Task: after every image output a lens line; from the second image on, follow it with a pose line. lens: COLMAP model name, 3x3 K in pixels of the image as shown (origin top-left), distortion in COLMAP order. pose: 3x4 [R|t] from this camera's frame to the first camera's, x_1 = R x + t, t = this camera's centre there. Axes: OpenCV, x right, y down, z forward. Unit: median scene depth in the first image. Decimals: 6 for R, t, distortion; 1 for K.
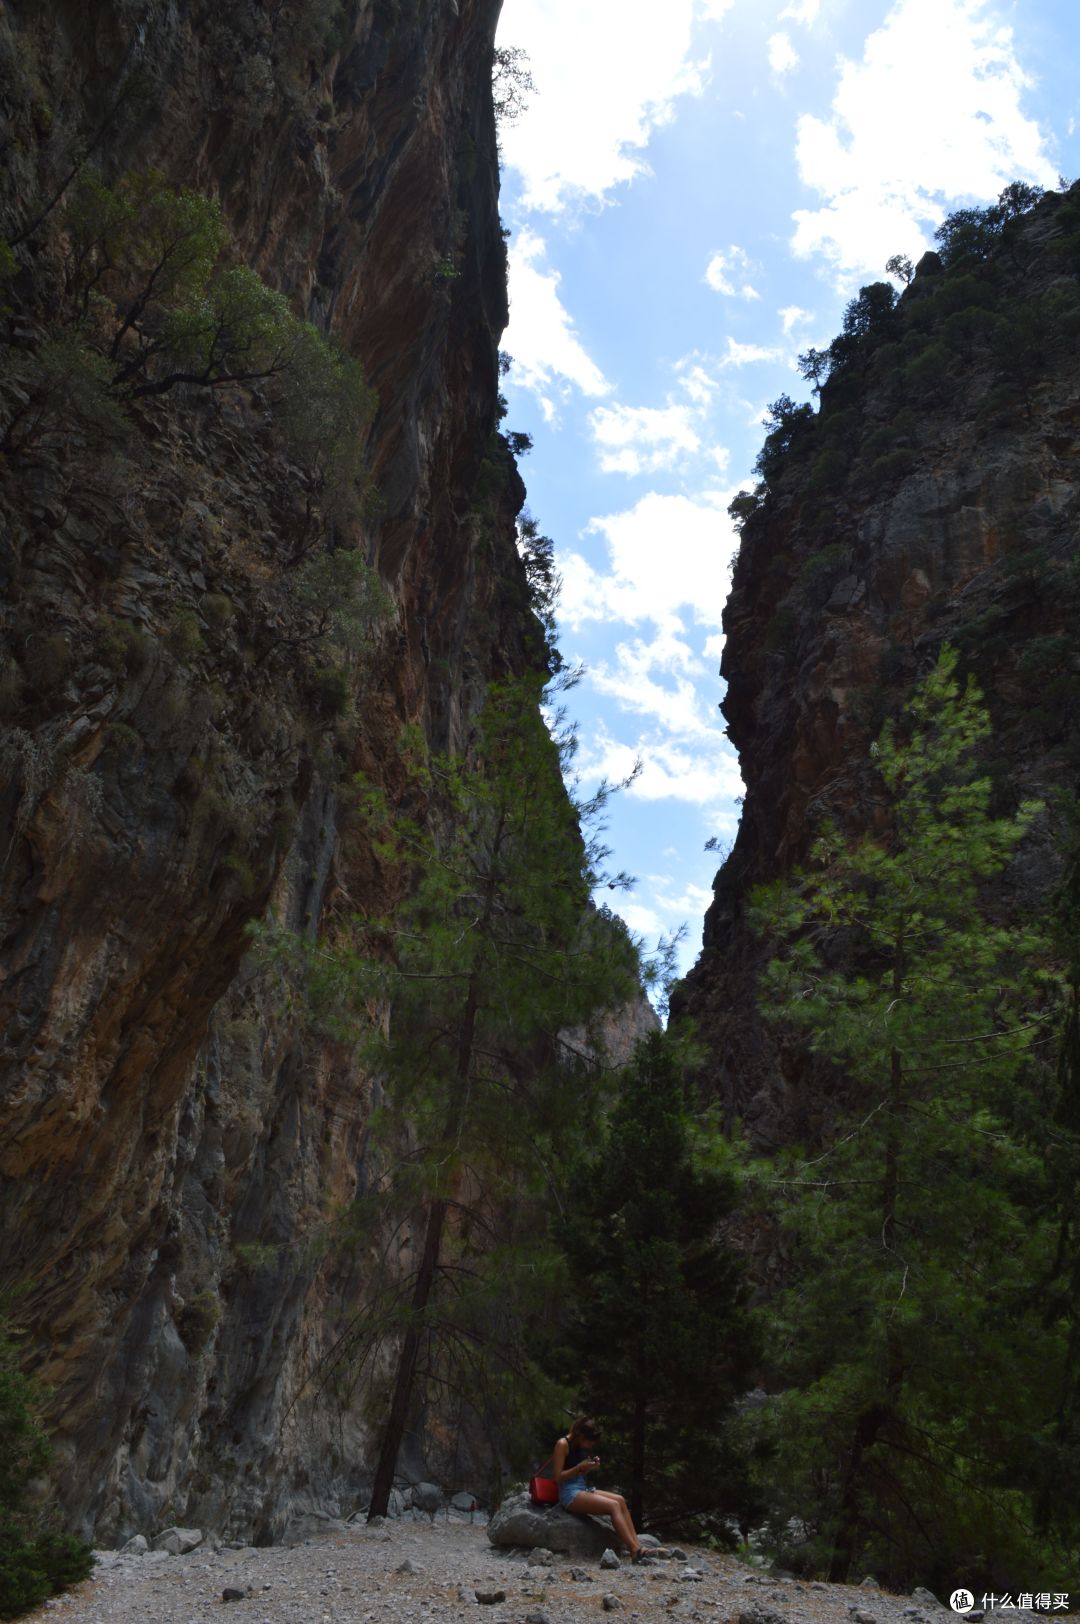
lens RADIAL K [[1296.6, 0, 540.2], [0, 1296.6, 810.1], [0, 0, 1]] dist [-0.077438, -0.008549]
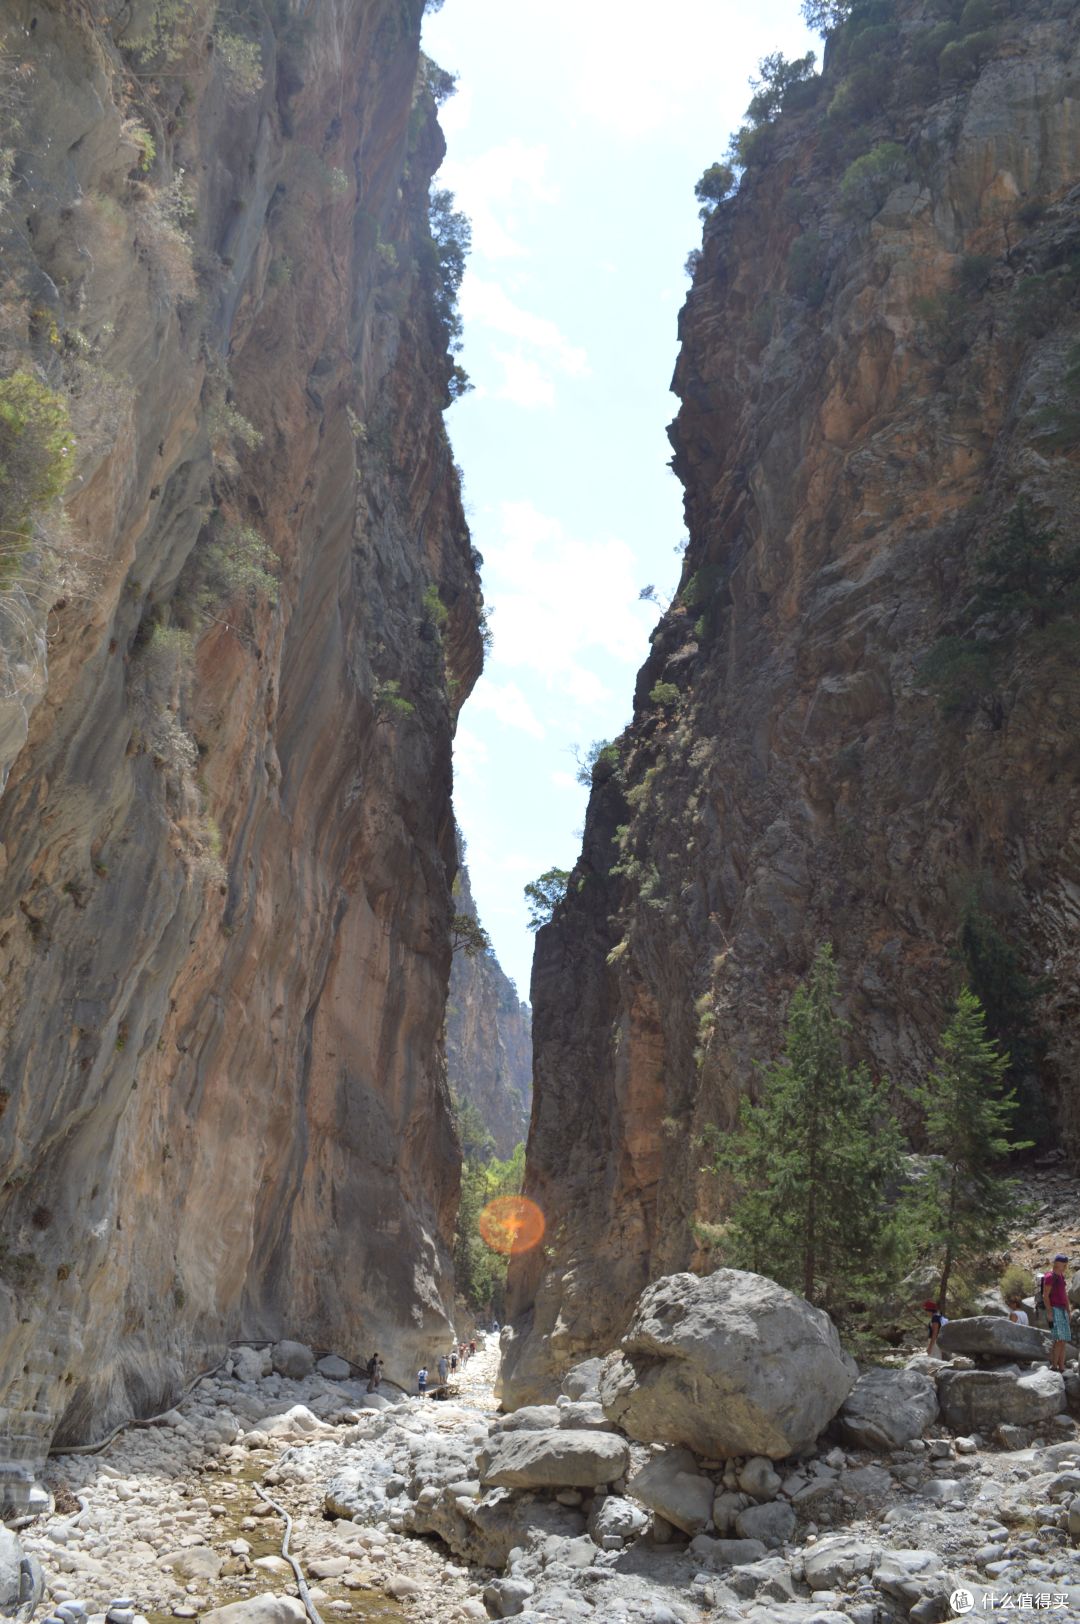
lens RADIAL K [[1296.6, 0, 538.7], [0, 1296.6, 813.1], [0, 0, 1]] dist [-0.077438, -0.008549]
pose [[0.987510, 0.055563, 0.147433, -0.069982], [-0.066577, 0.995263, 0.070849, 0.158149], [-0.142798, -0.079779, 0.986531, 0.264264]]
